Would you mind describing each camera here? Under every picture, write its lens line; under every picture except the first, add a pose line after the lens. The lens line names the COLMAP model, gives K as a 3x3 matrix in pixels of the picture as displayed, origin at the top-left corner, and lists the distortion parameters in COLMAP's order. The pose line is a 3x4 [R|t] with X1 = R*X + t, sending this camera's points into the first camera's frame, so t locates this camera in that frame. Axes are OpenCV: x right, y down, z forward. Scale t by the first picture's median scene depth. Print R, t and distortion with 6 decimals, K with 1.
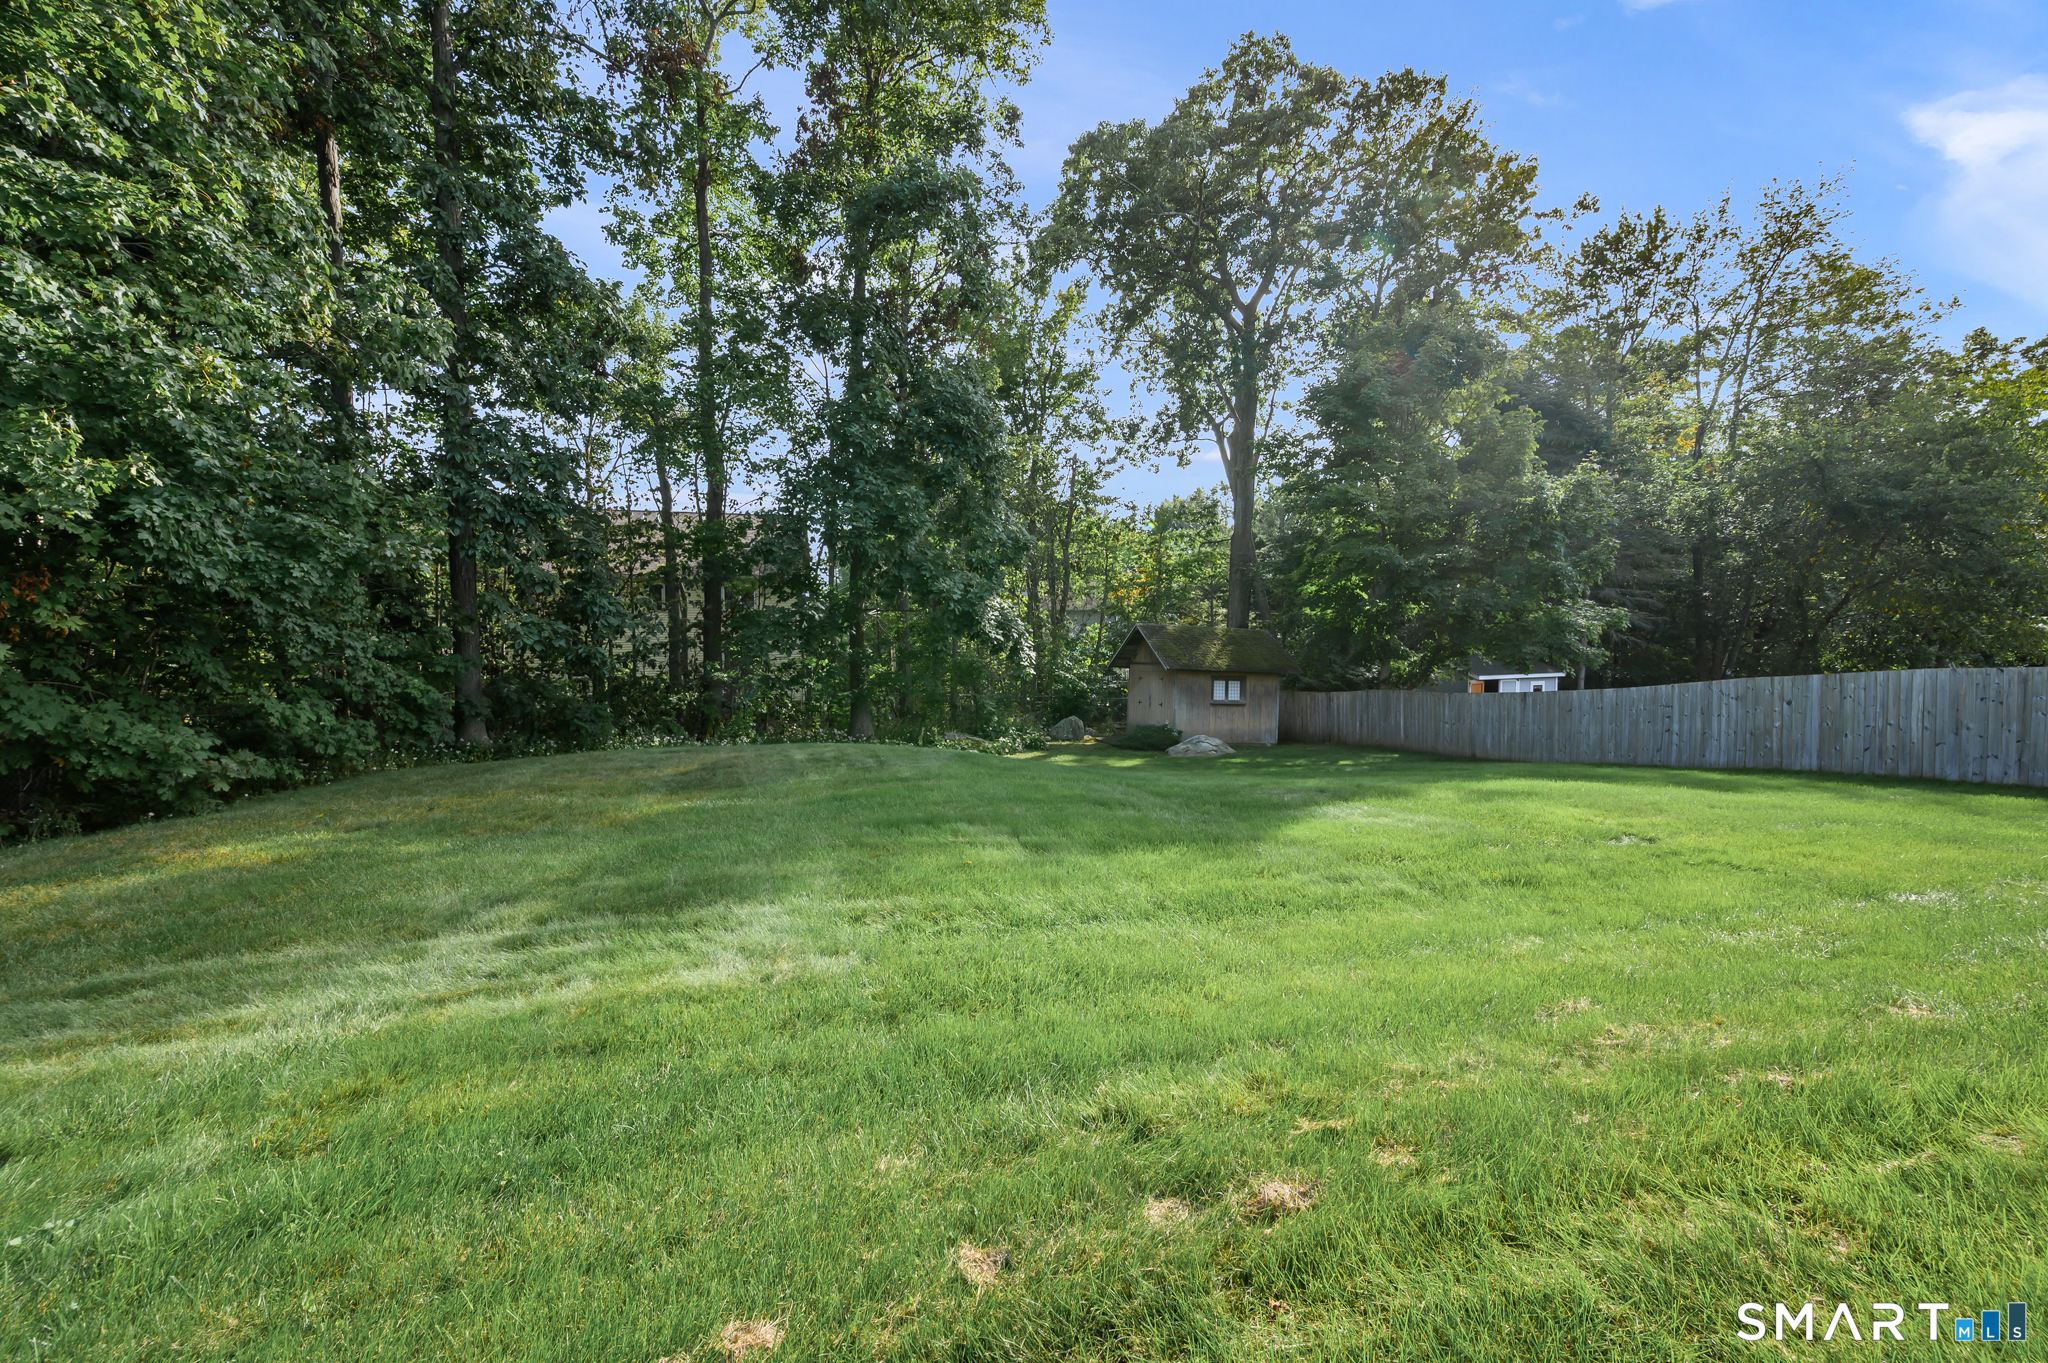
lens RADIAL K [[812.2, 0, 1024.0], [0, 812.2, 681.5], [0, 0, 1]] dist [-0.032280, 0.004972]
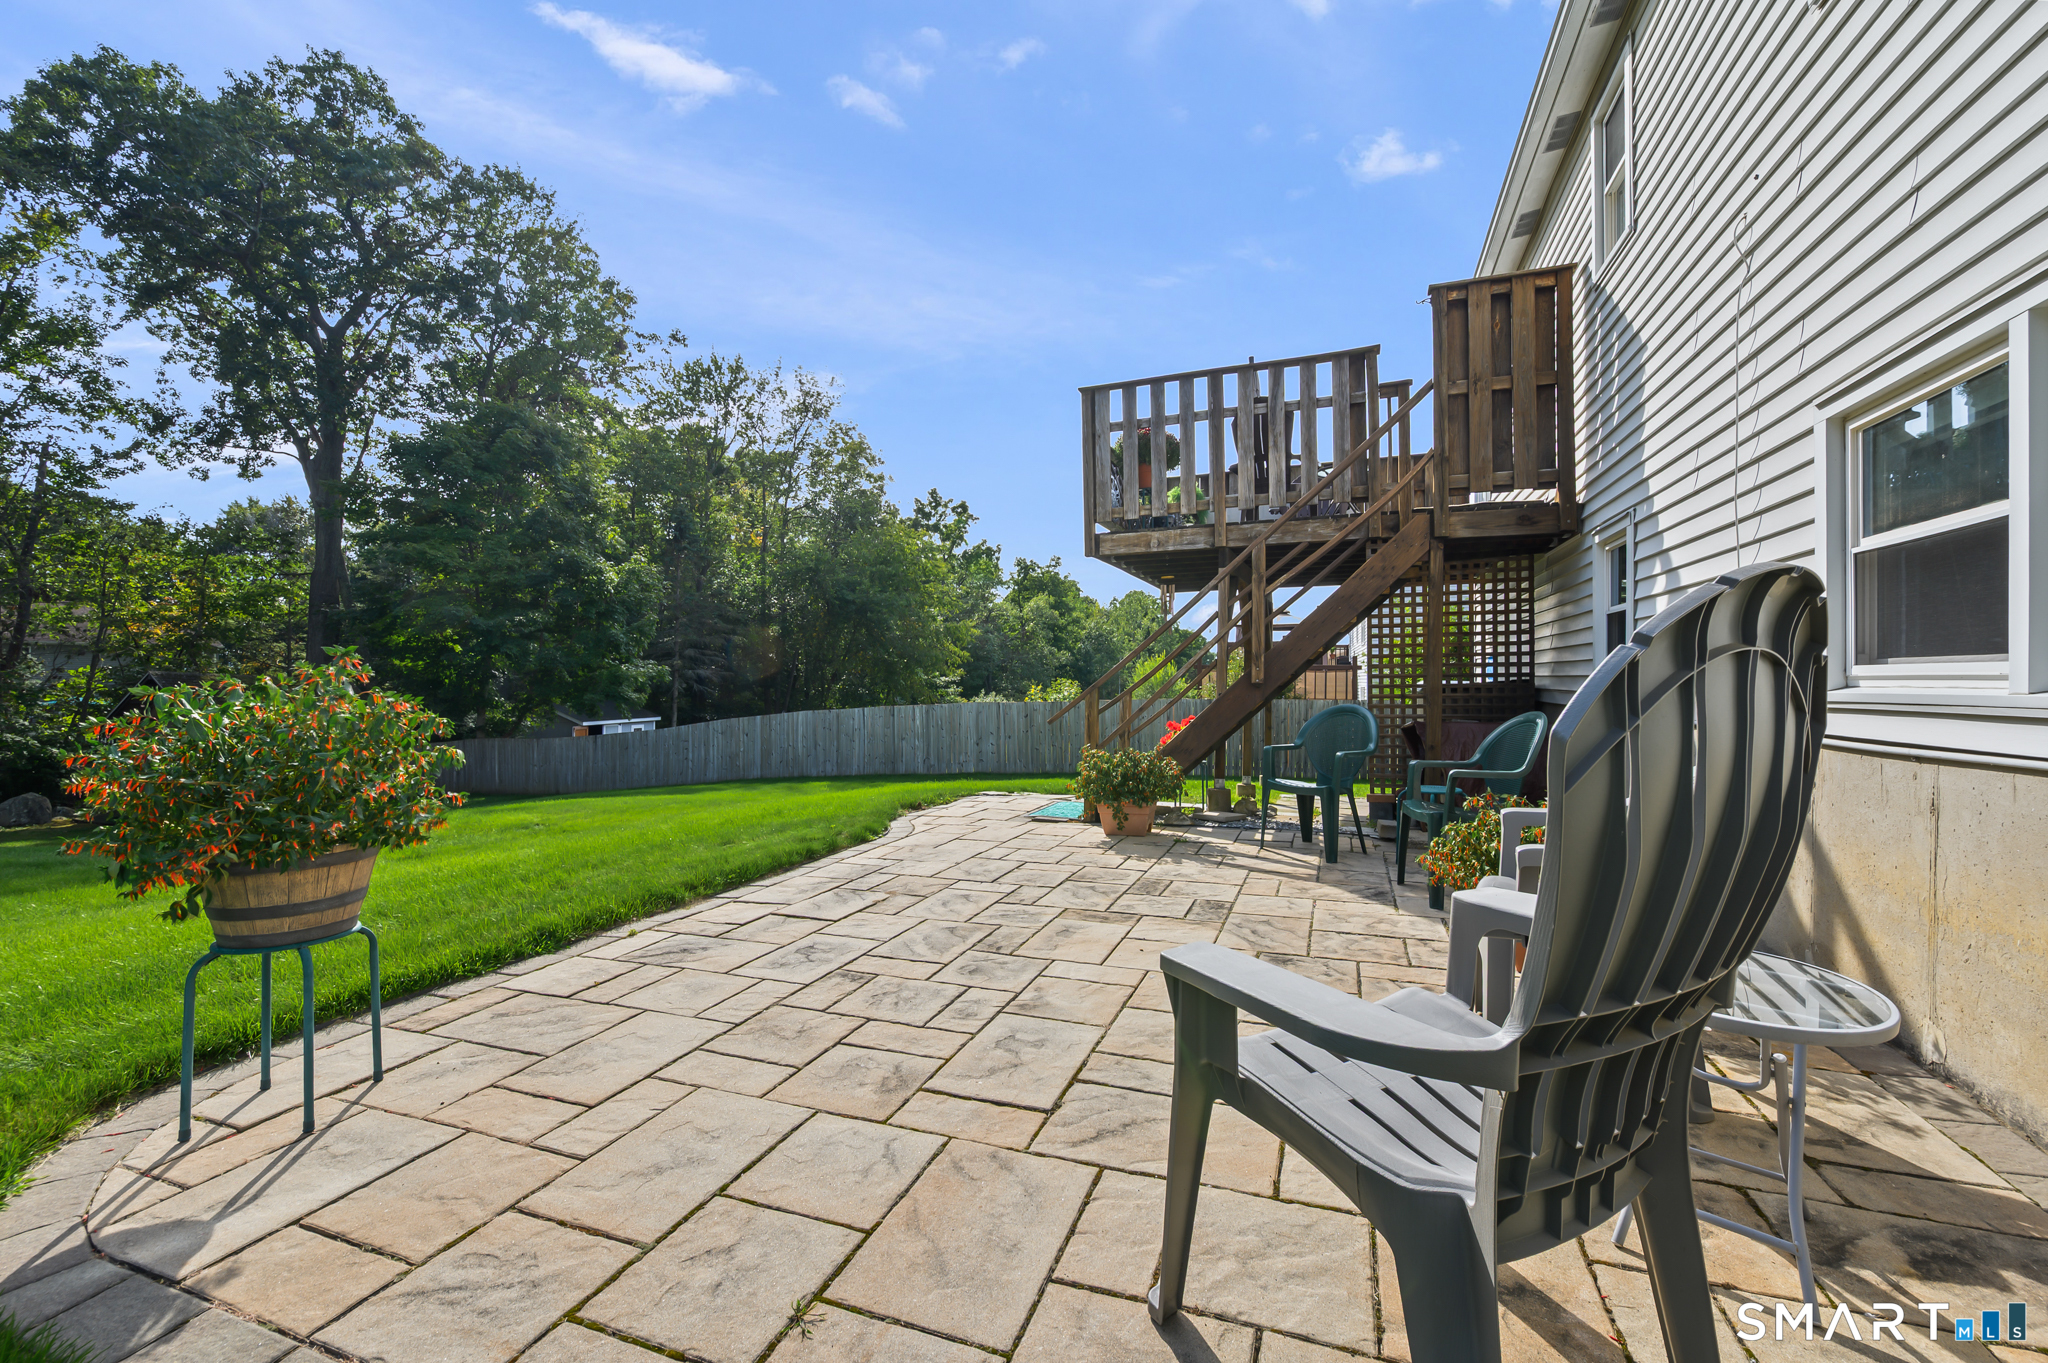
lens RADIAL K [[812.2, 0, 1024.0], [0, 812.2, 681.5], [0, 0, 1]] dist [-0.032280, 0.004972]
pose [[0.581529, 0.007299, 0.813493, 0.004372], [0.038085, 0.998619, -0.036185, 0.000895], [-0.812634, 0.052025, 0.580448, -0.134710]]
